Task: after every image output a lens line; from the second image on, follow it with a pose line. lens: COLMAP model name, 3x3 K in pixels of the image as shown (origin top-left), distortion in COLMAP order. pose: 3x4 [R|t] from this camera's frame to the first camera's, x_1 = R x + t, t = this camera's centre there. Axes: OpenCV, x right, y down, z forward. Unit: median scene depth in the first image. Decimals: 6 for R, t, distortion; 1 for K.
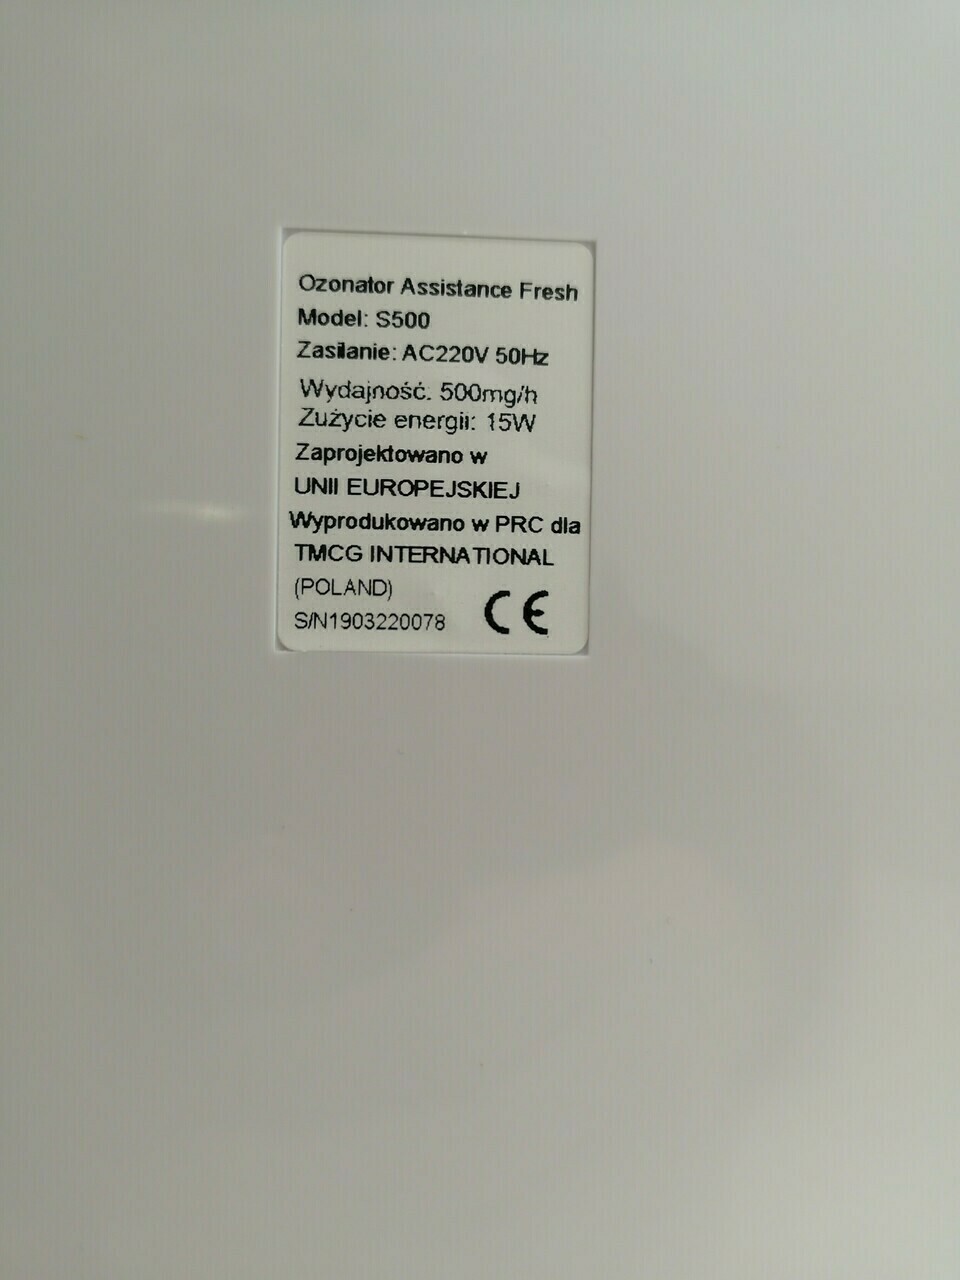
lens RADIAL K [[1010.5, 0, 482.9], [0, 1010.5, 643.1], [0, 0, 1]] dist [0.023028, -0.024614]
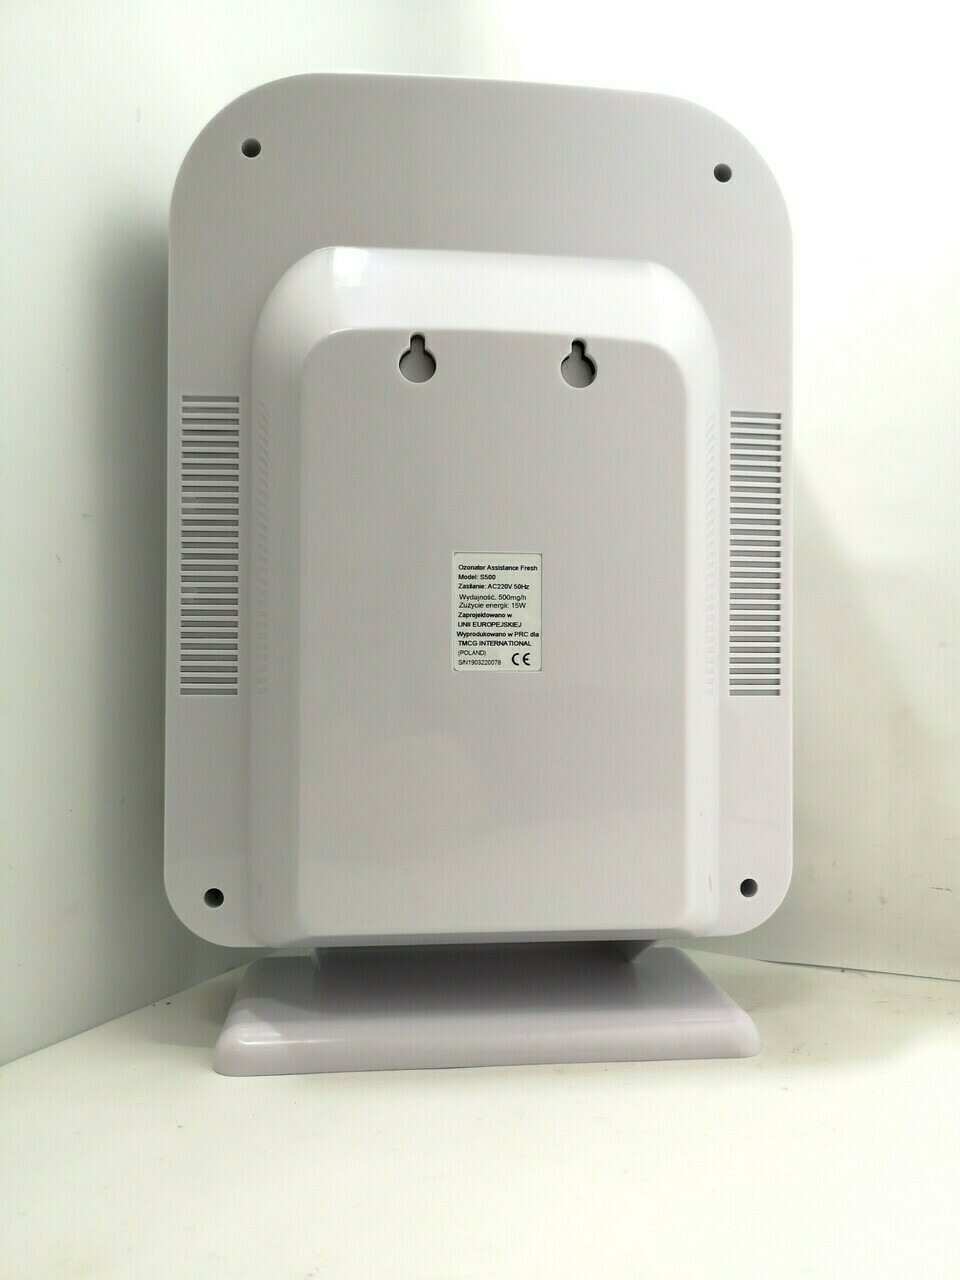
lens RADIAL K [[1010.5, 0, 477.5], [0, 1010.5, 640.3], [0, 0, 1]] dist [0.023028, -0.024614]
pose [[0.999644, -0.011663, 0.024009, -0.202699], [0.011639, 0.999932, 0.001141, -0.102455], [-0.024020, -0.000861, 0.999711, -2.537564]]
